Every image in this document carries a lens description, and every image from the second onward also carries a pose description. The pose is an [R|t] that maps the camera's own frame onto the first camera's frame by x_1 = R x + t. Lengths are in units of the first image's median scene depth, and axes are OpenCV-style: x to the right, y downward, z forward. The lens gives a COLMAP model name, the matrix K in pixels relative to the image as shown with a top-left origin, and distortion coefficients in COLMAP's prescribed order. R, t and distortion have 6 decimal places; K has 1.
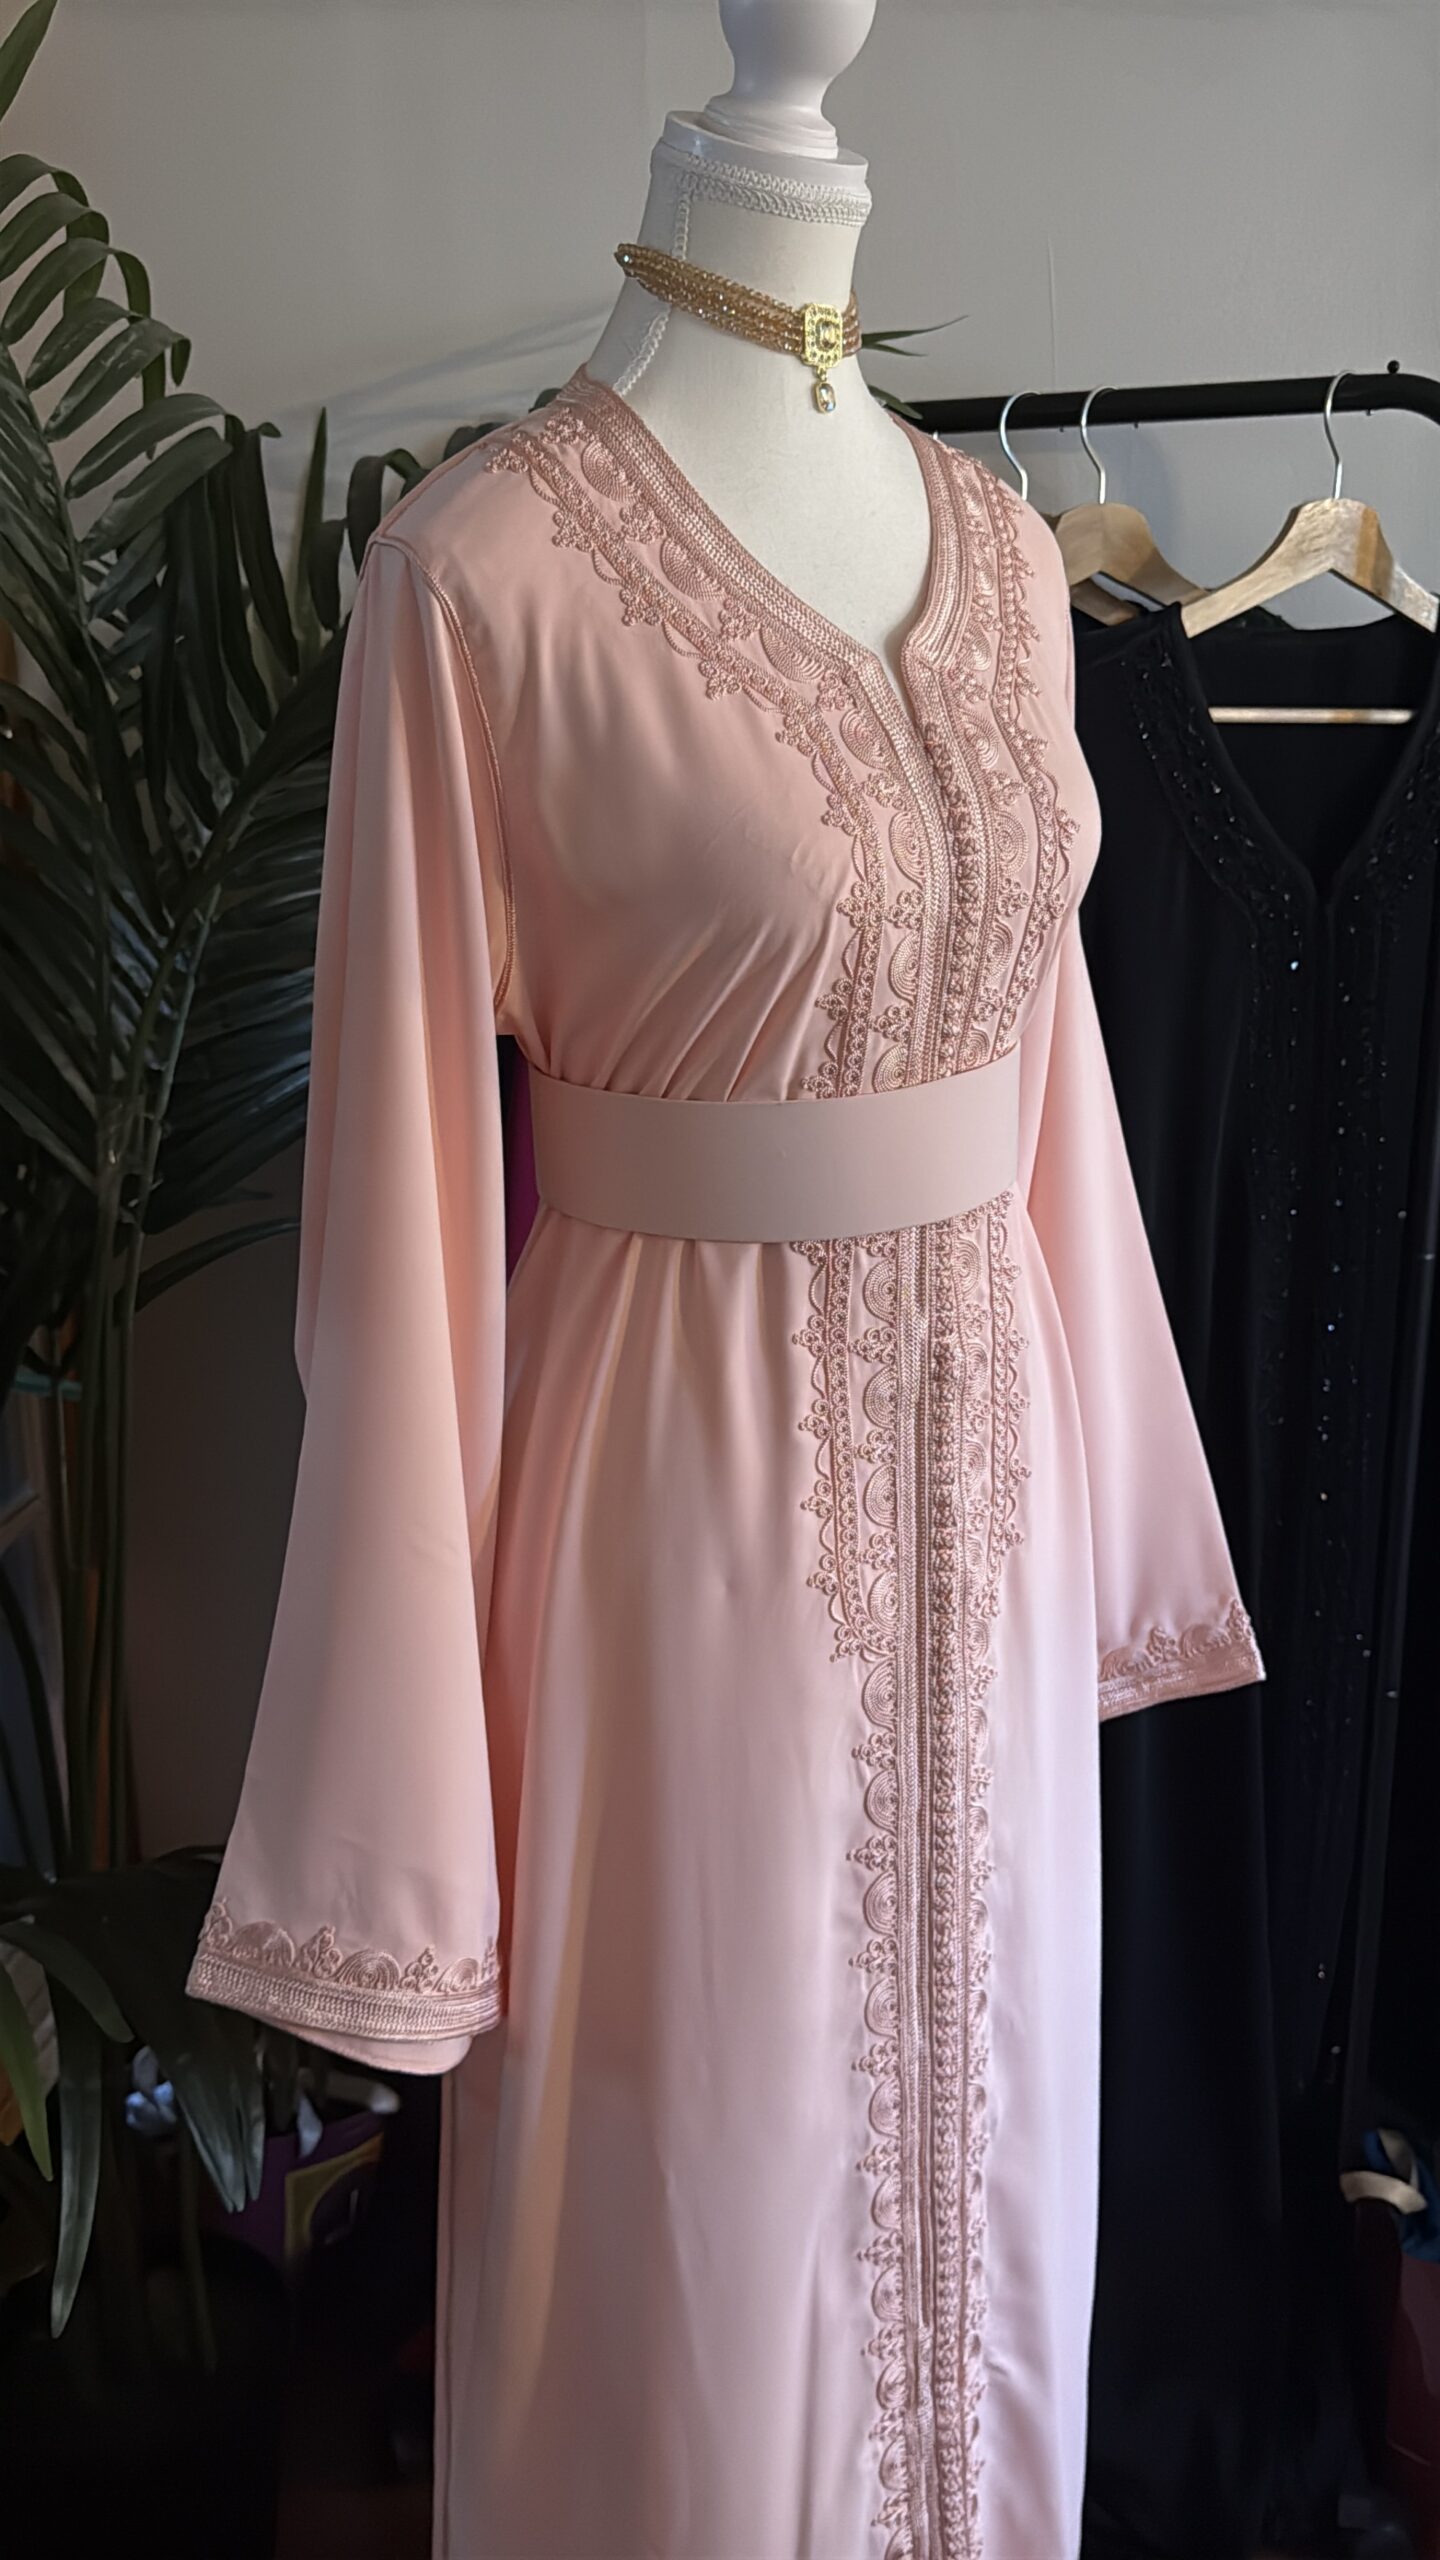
lens RADIAL K [[2305.8, 0, 725.9], [0, 2305.8, 1296.5], [0, 0, 1]] dist [0.085473, -0.223492]
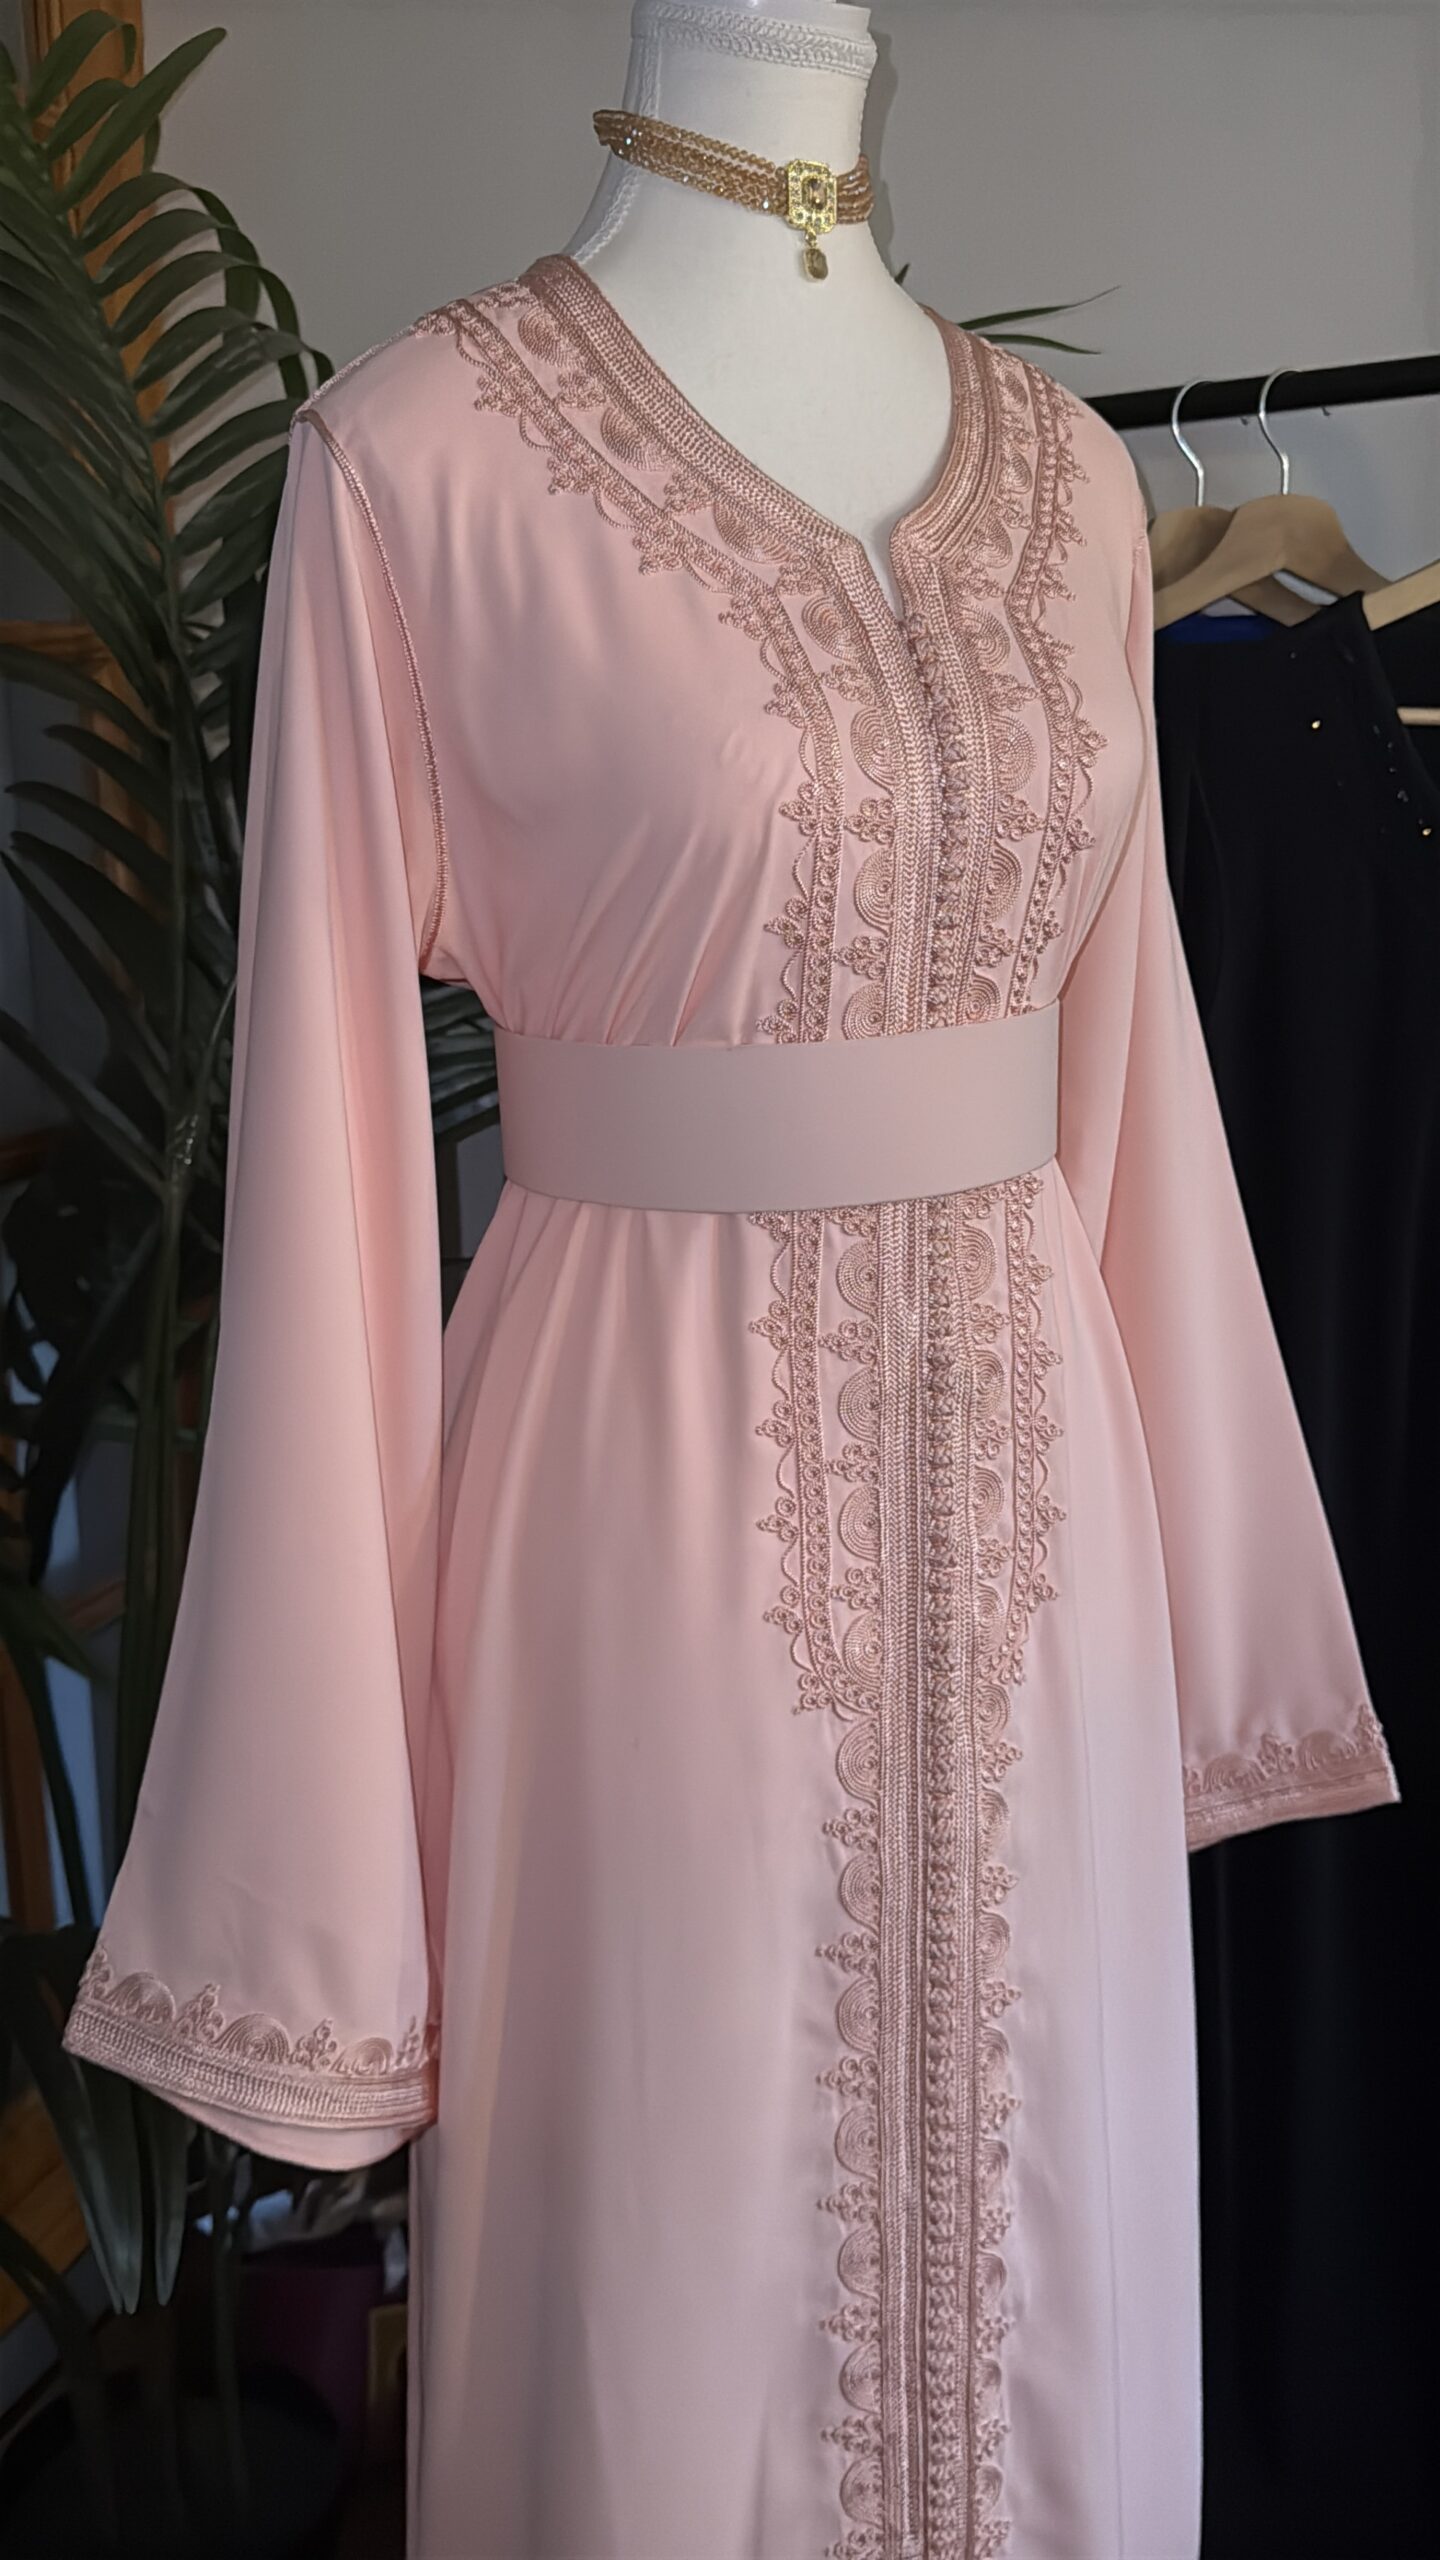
lens RADIAL K [[2300.2, 0, 720.0], [0, 2300.2, 1280.0], [0, 0, 1]] dist [0.081984, -0.236068]
pose [[0.984333, 0.028968, -0.173924, 0.165673], [-0.043941, 0.995592, -0.082863, 0.072225], [0.170757, 0.089207, 0.981267, 0.153005]]
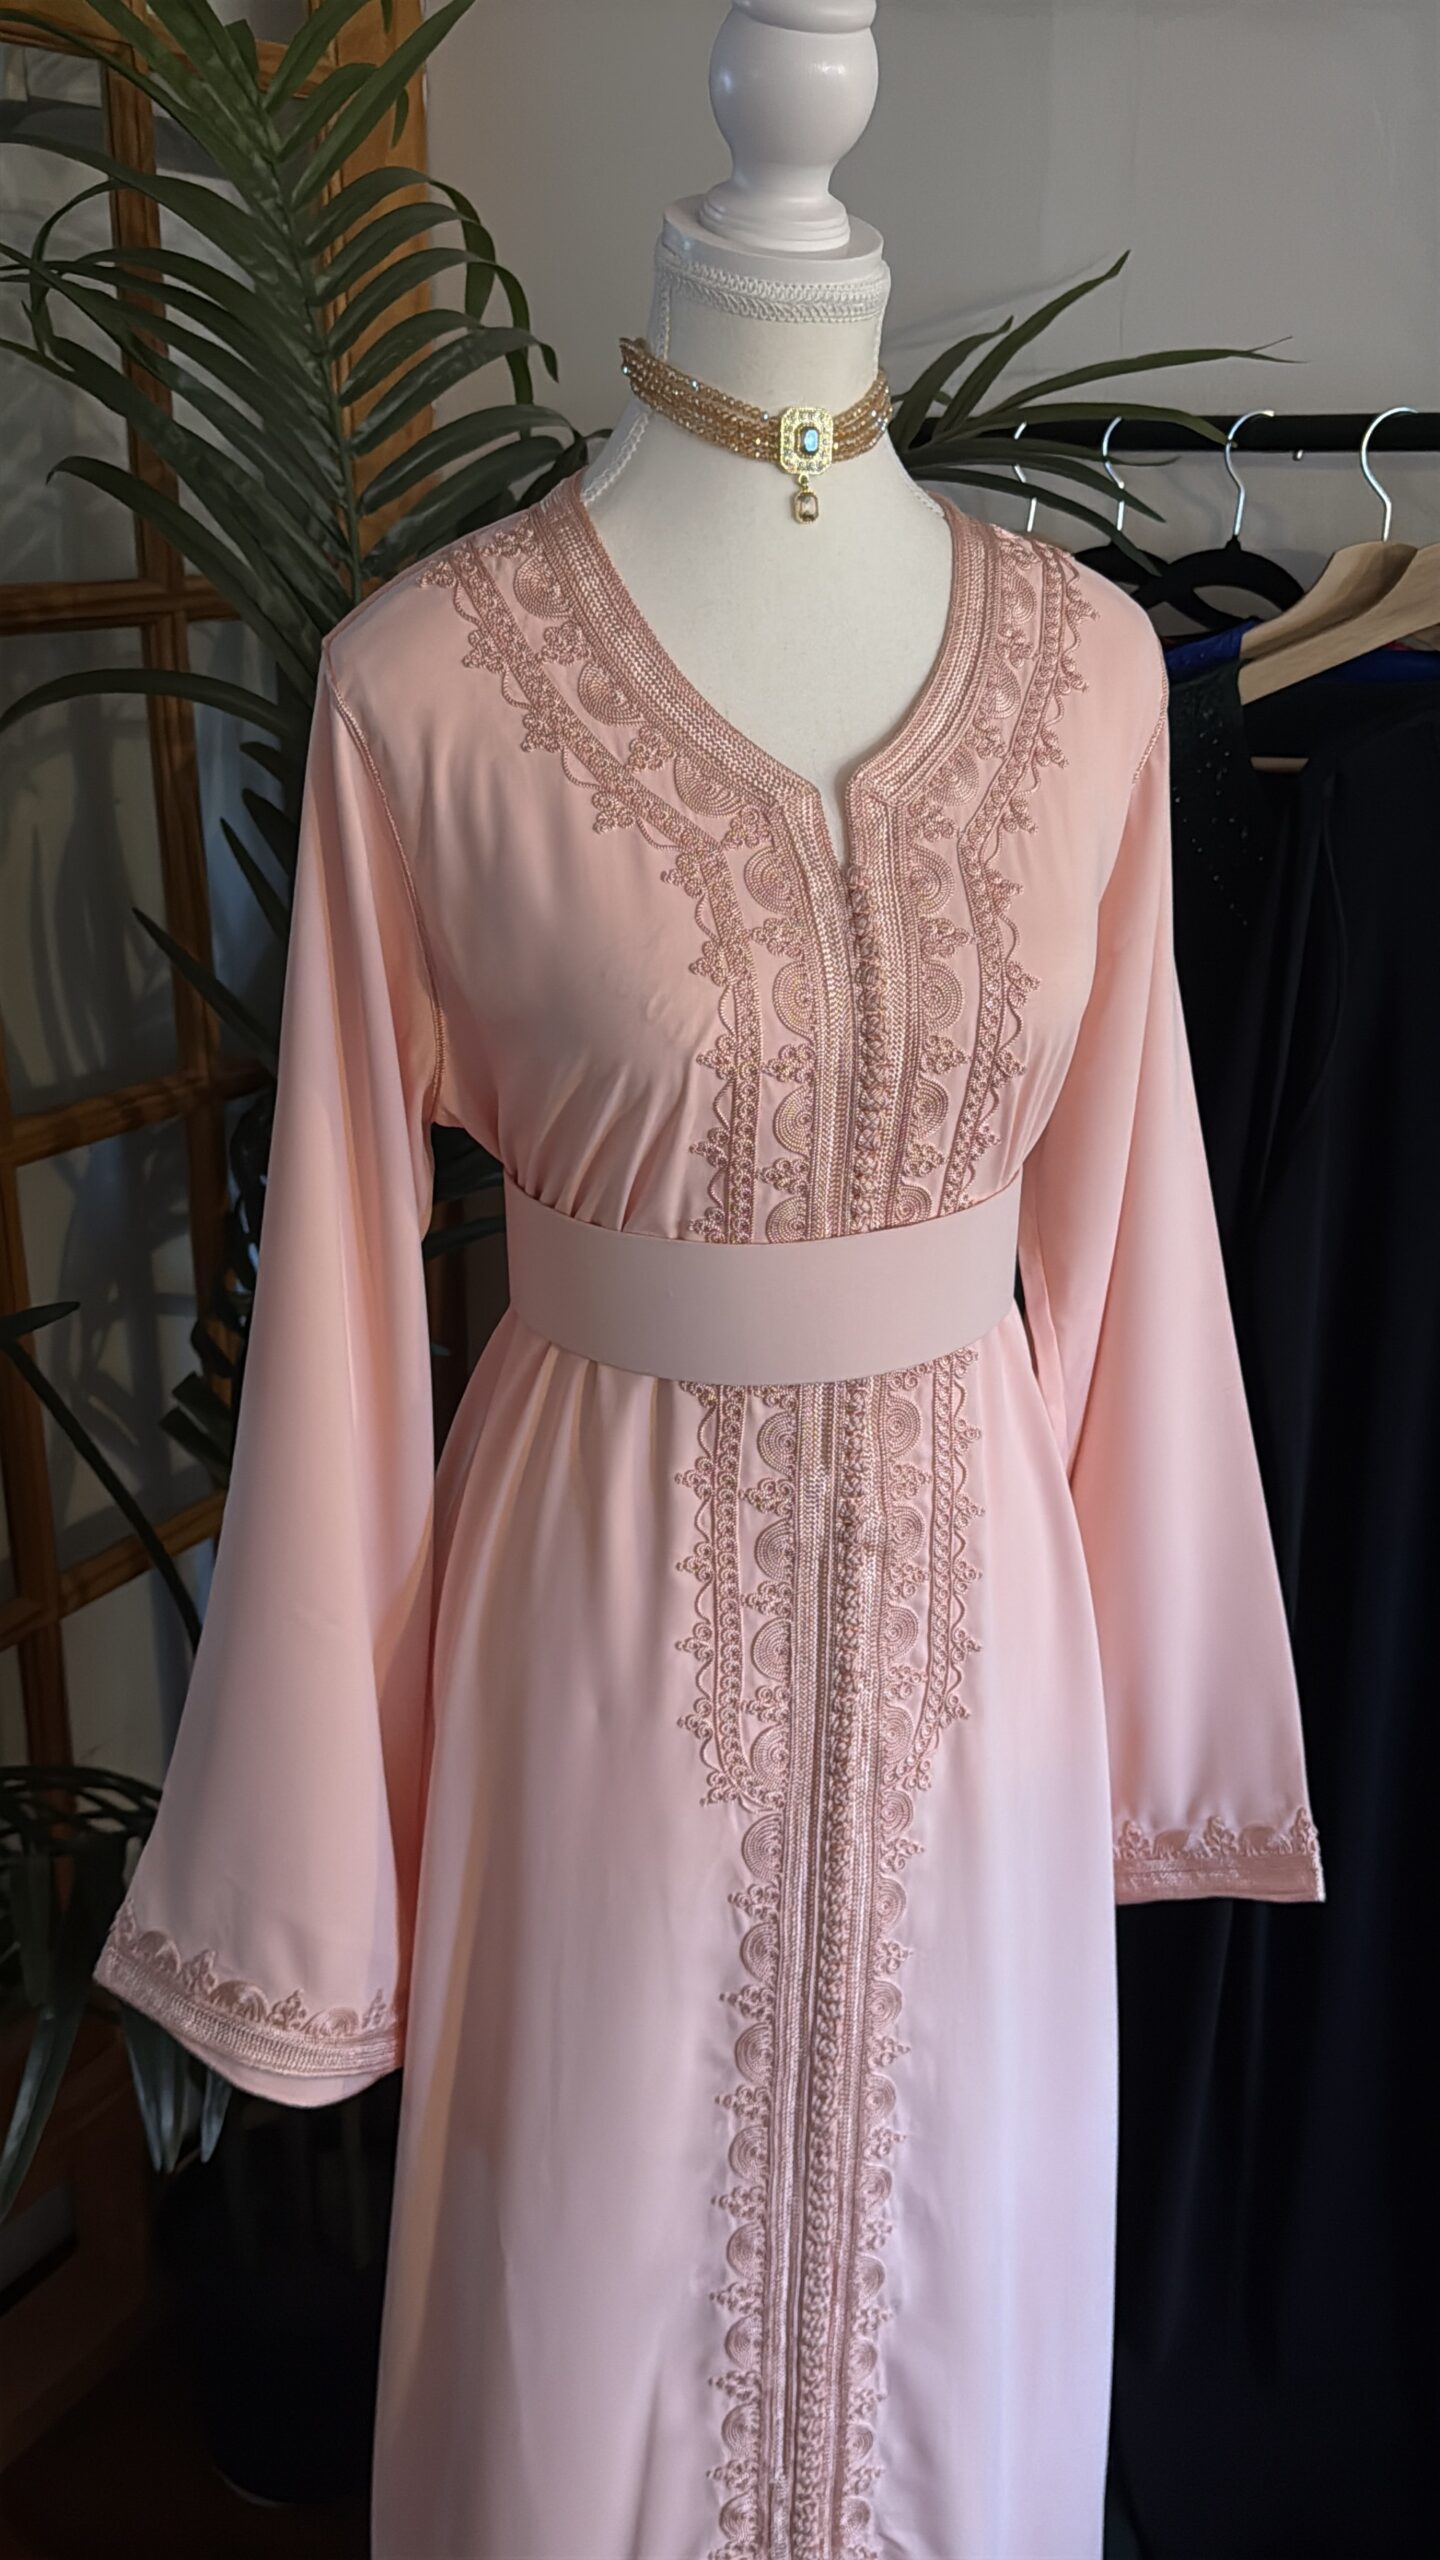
lens RADIAL K [[2223.5, 0, 721.1], [0, 2223.5, 1254.8], [0, 0, 1]] dist [0.145857, -0.336393]
pose [[0.928516, 0.141382, -0.343322, 0.352629], [-0.129500, 0.989915, 0.057420, -0.130262], [0.347977, -0.008855, 0.937461, 0.126013]]
